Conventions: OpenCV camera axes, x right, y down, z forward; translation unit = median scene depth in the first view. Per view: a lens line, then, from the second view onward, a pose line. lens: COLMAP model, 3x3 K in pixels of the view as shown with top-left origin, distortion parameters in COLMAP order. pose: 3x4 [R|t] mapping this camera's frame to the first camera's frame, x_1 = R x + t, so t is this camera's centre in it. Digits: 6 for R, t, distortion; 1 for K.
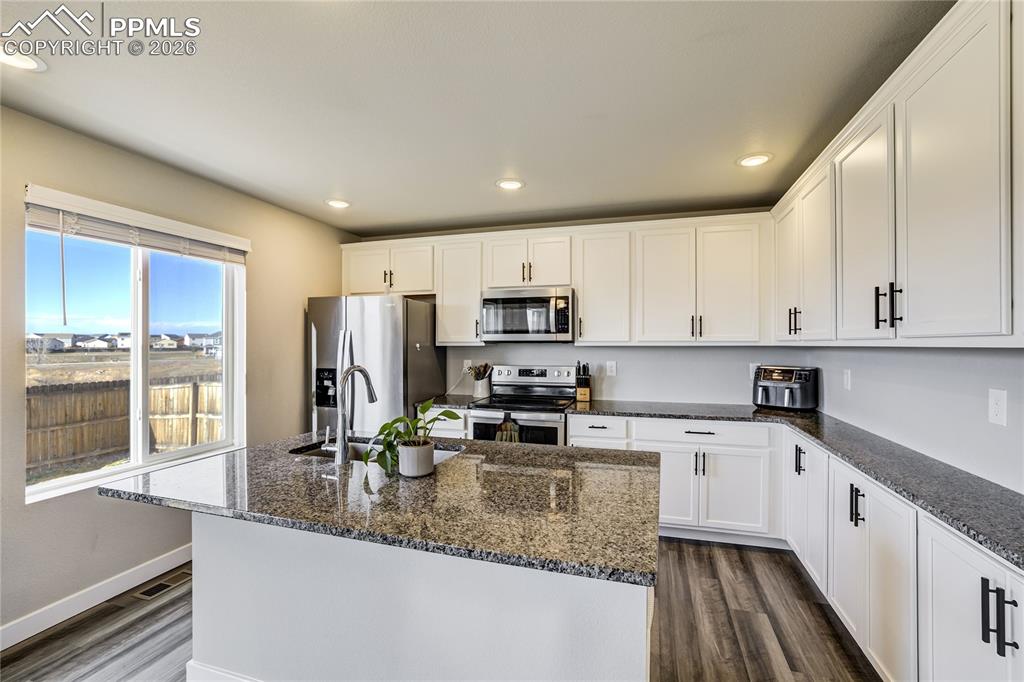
lens RADIAL K [[442.5, 0, 521.1], [0, 442.5, 344.0], [0, 0, 1]] dist [-0.030123, 0.003223]
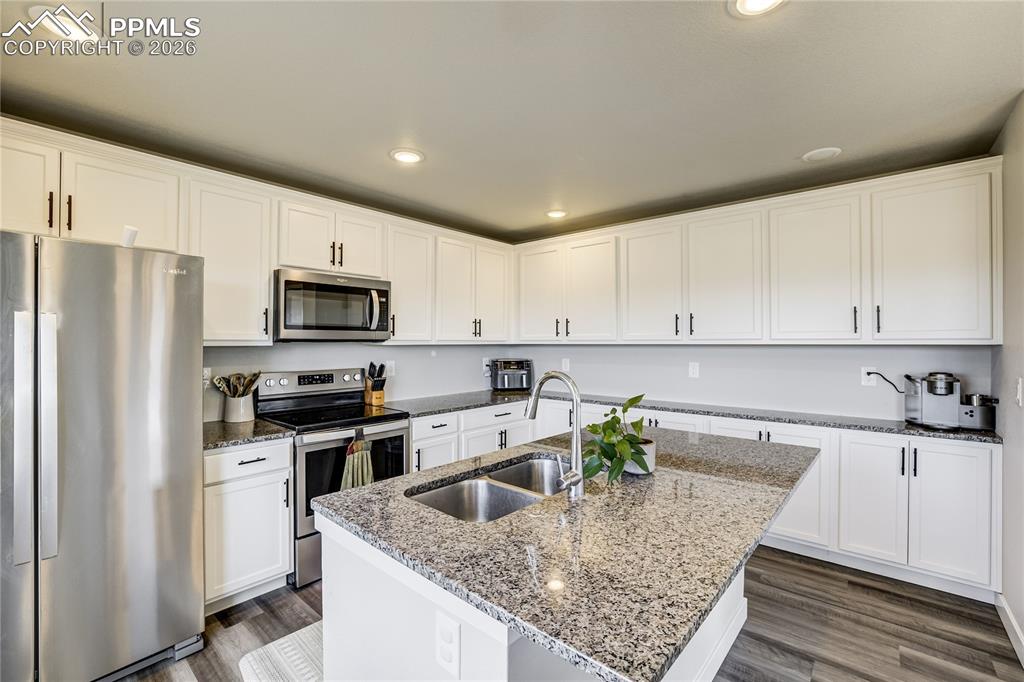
lens RADIAL K [[442.5, 0, 505.5], [0, 442.5, 339.7], [0, 0, 1]] dist [-0.030123, 0.003223]
pose [[0.428962, 0.004626, 0.903311, -0.608207], [0.002229, 0.999978, -0.006180, -0.000247], [-0.903320, 0.004664, 0.428943, 0.395922]]
